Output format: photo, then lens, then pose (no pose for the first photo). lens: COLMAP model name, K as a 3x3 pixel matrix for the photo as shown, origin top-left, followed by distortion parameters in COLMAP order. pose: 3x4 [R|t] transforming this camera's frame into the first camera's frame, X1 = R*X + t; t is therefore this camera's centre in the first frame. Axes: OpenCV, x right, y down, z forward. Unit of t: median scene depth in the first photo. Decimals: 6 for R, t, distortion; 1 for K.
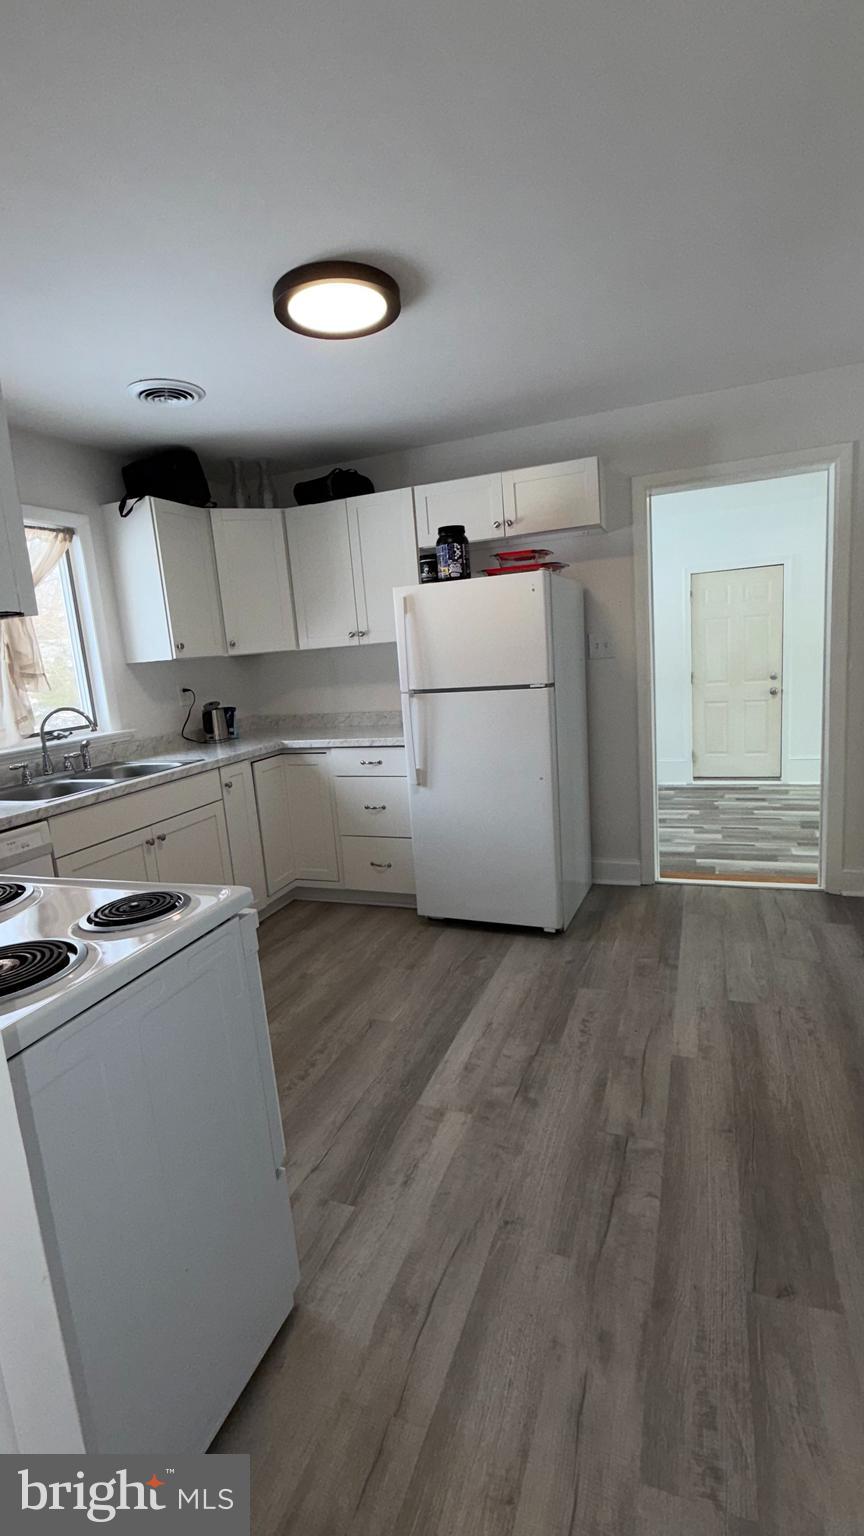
lens RADIAL K [[695.4, 0, 433.4], [0, 695.4, 768.3], [0, 0, 1]] dist [-0.000762, 0.000173]
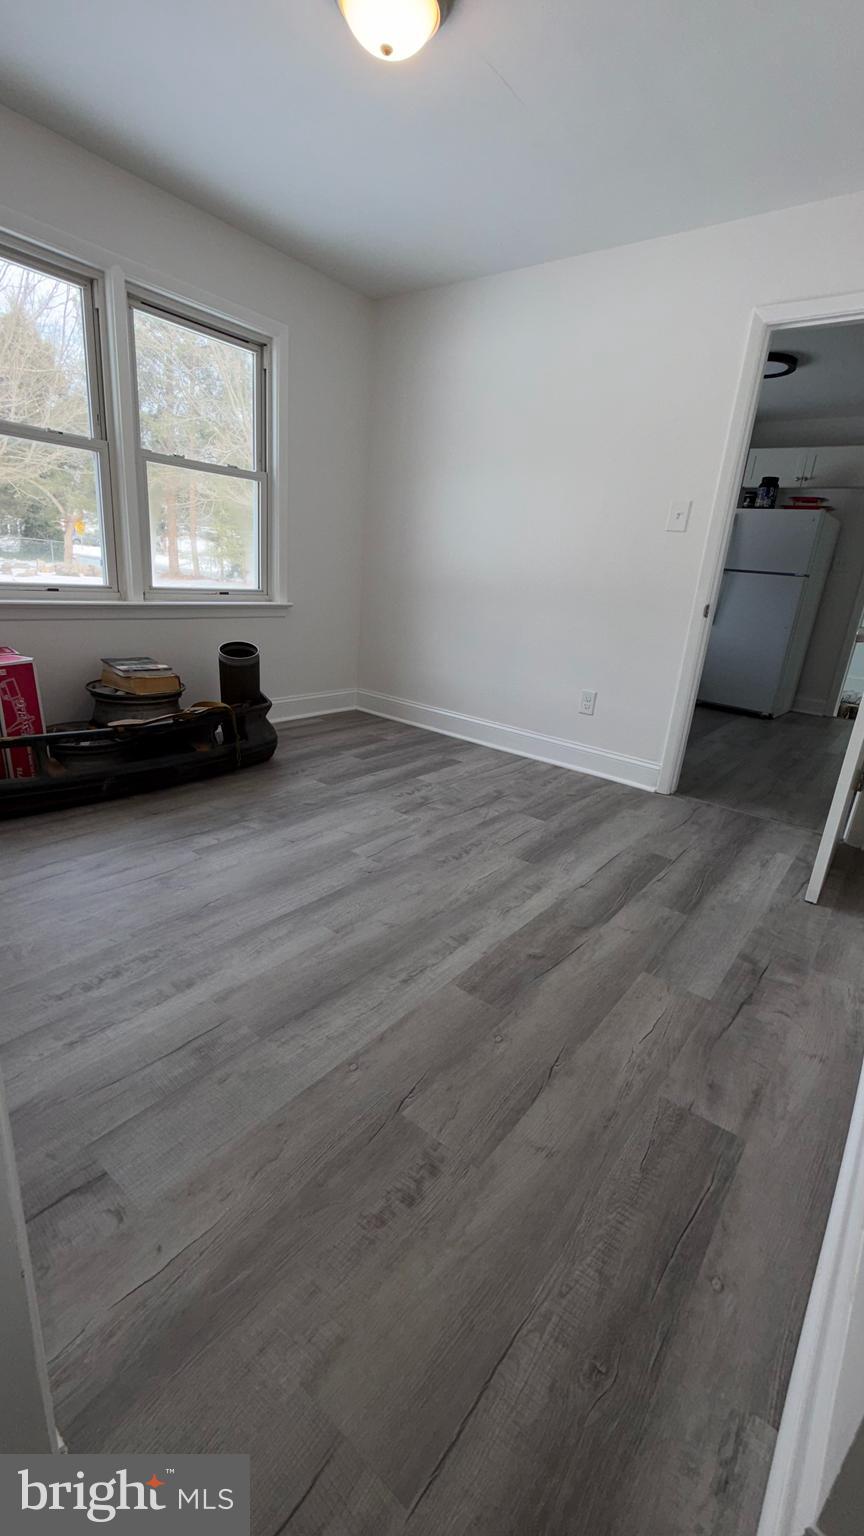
lens RADIAL K [[645.5, 0, 433.3], [0, 645.5, 766.4], [0, 0, 1]] dist [-0.003965, -0.000245]
pose [[0.944188, 0.236200, -0.229605, -0.236814], [-0.201264, 0.965449, 0.165535, 0.264459], [0.260771, -0.110085, 0.959104, -0.878549]]
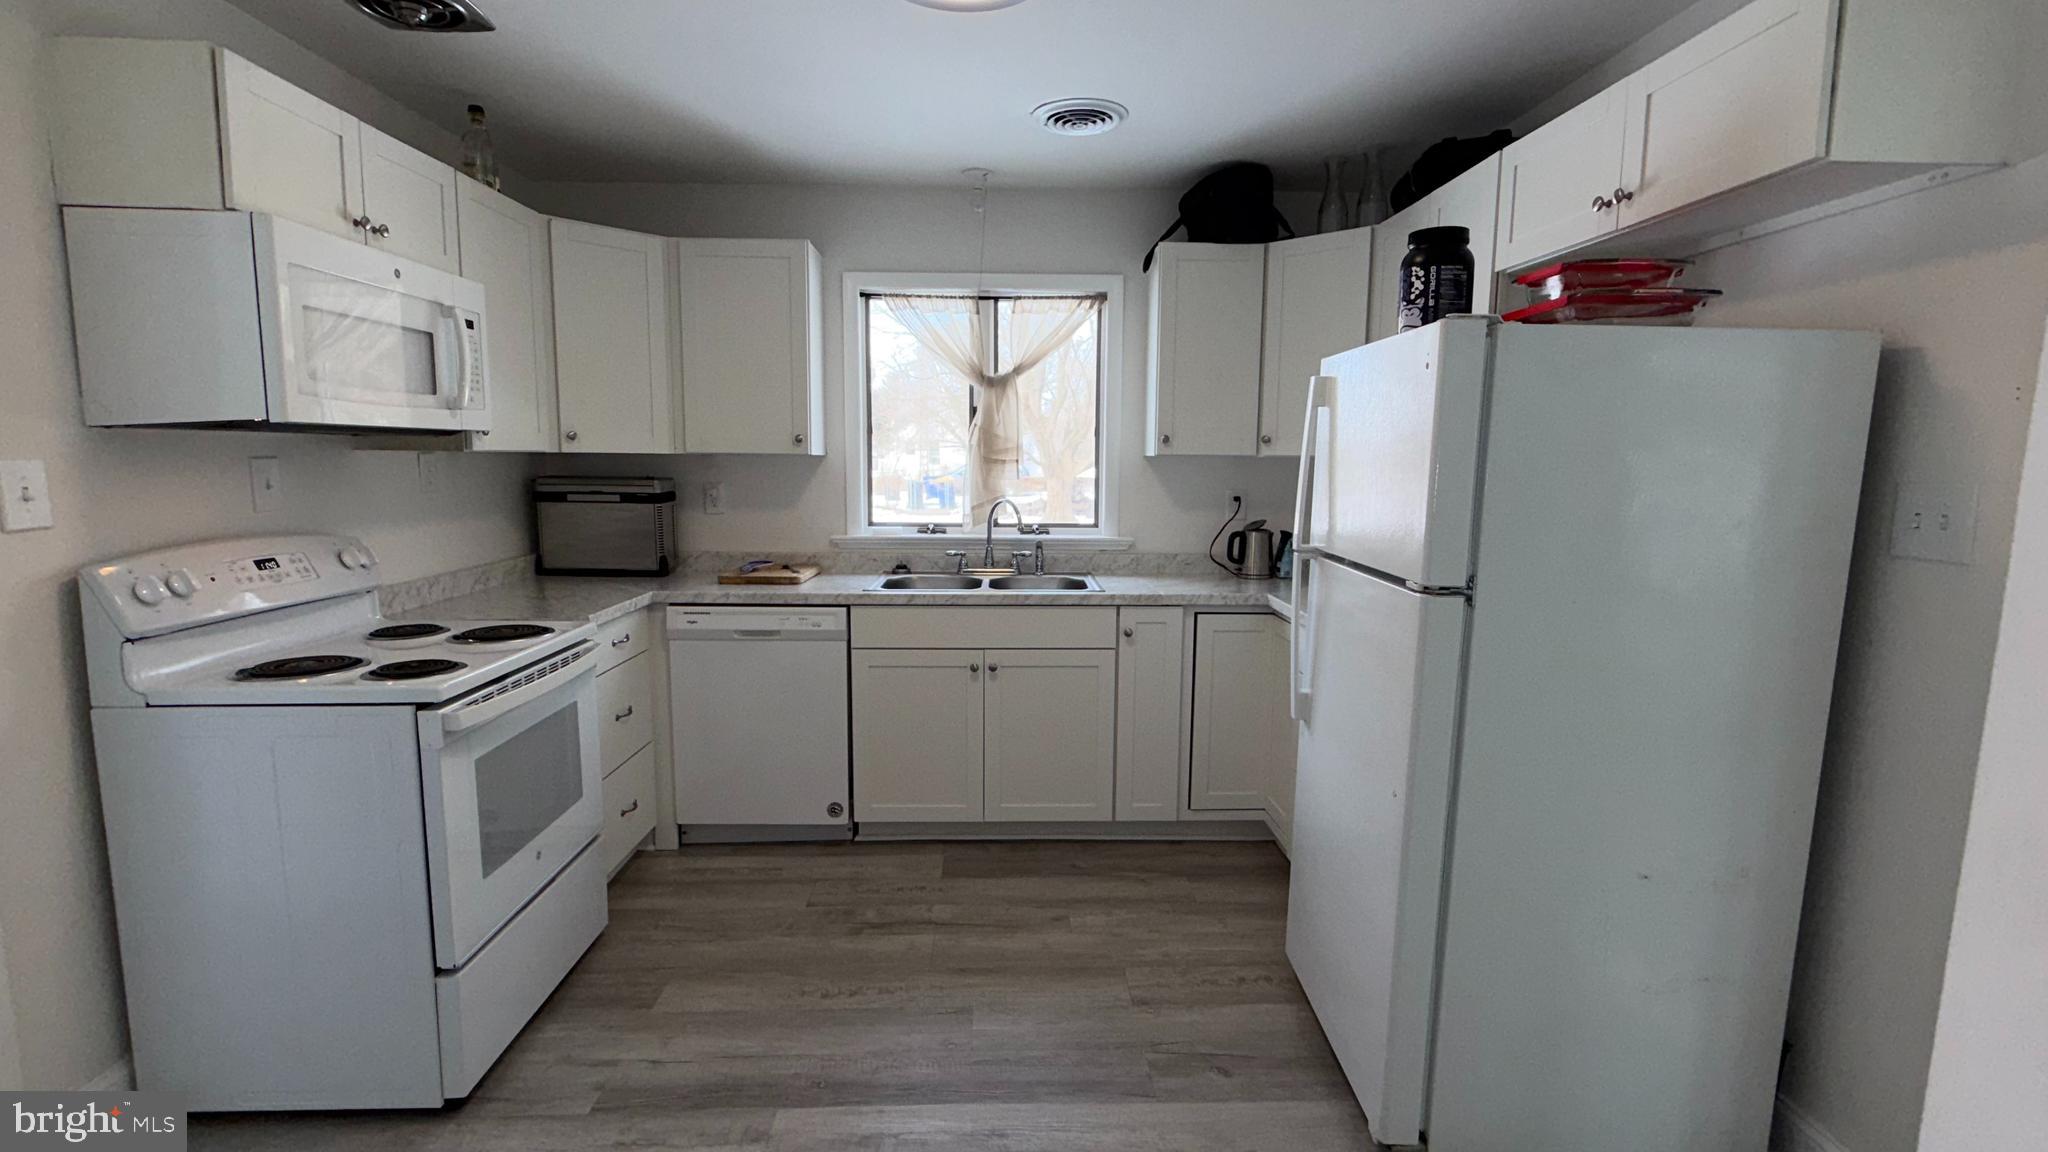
lens RADIAL K [[927.2, 0, 1026.8], [0, 927.2, 570.9], [0, 0, 1]] dist [-0.000762, 0.000173]
pose [[0.385463, 0.193776, -0.902147, 0.544954], [-0.196616, 0.972496, 0.124878, -0.144127], [0.901532, 0.129240, 0.412961, 0.512669]]
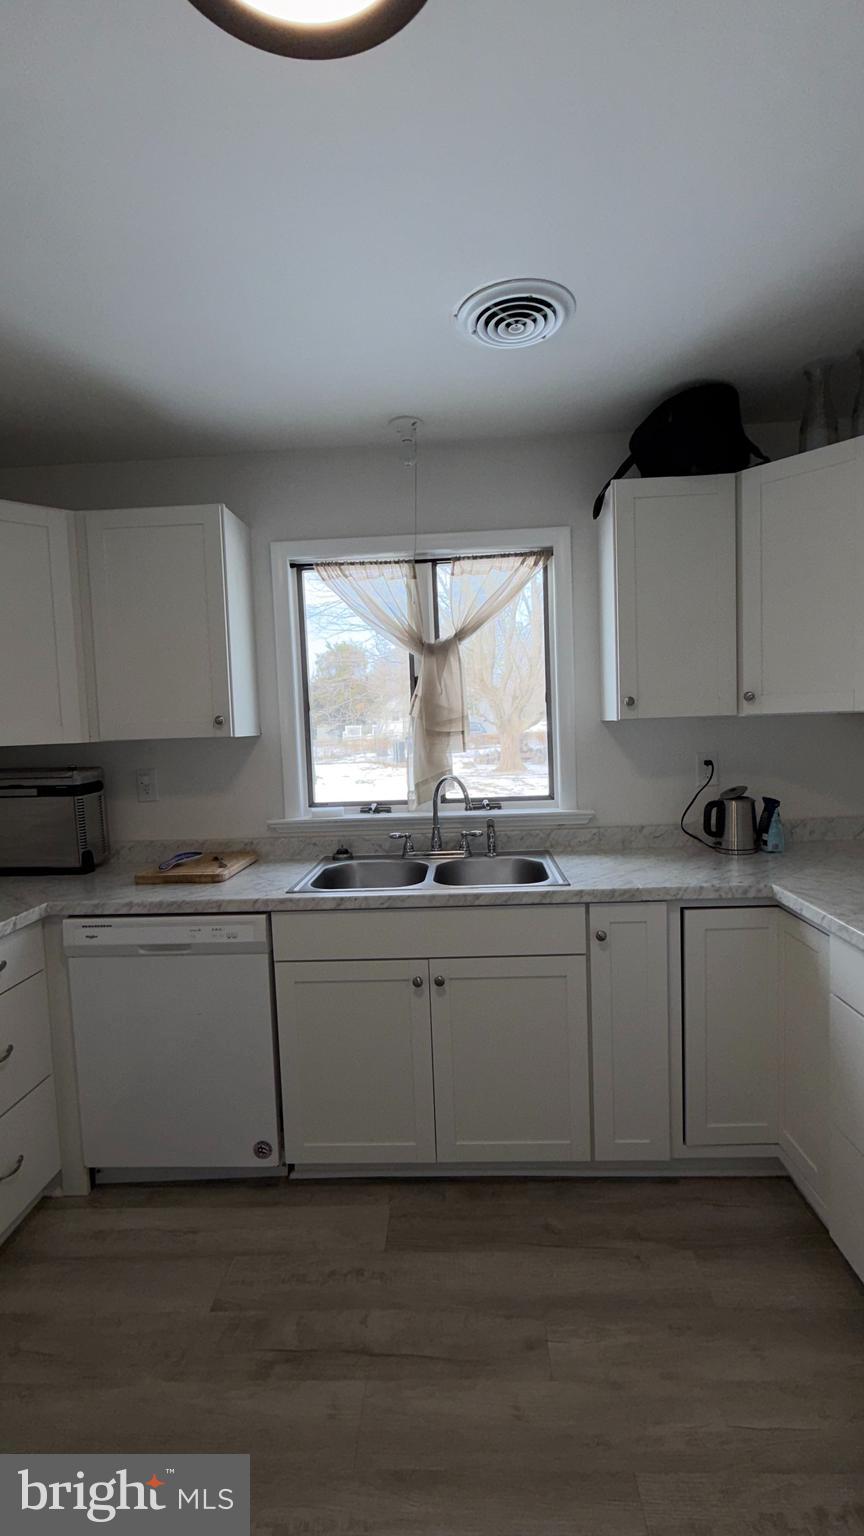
lens RADIAL K [[695.4, 0, 436.4], [0, 695.4, 767.2], [0, 0, 1]] dist [-0.000762, 0.000173]
pose [[0.324120, 0.130066, -0.937032, 0.211527], [-0.150296, 0.985003, 0.084737, -0.154481], [0.934001, 0.113367, 0.338807, 0.668654]]
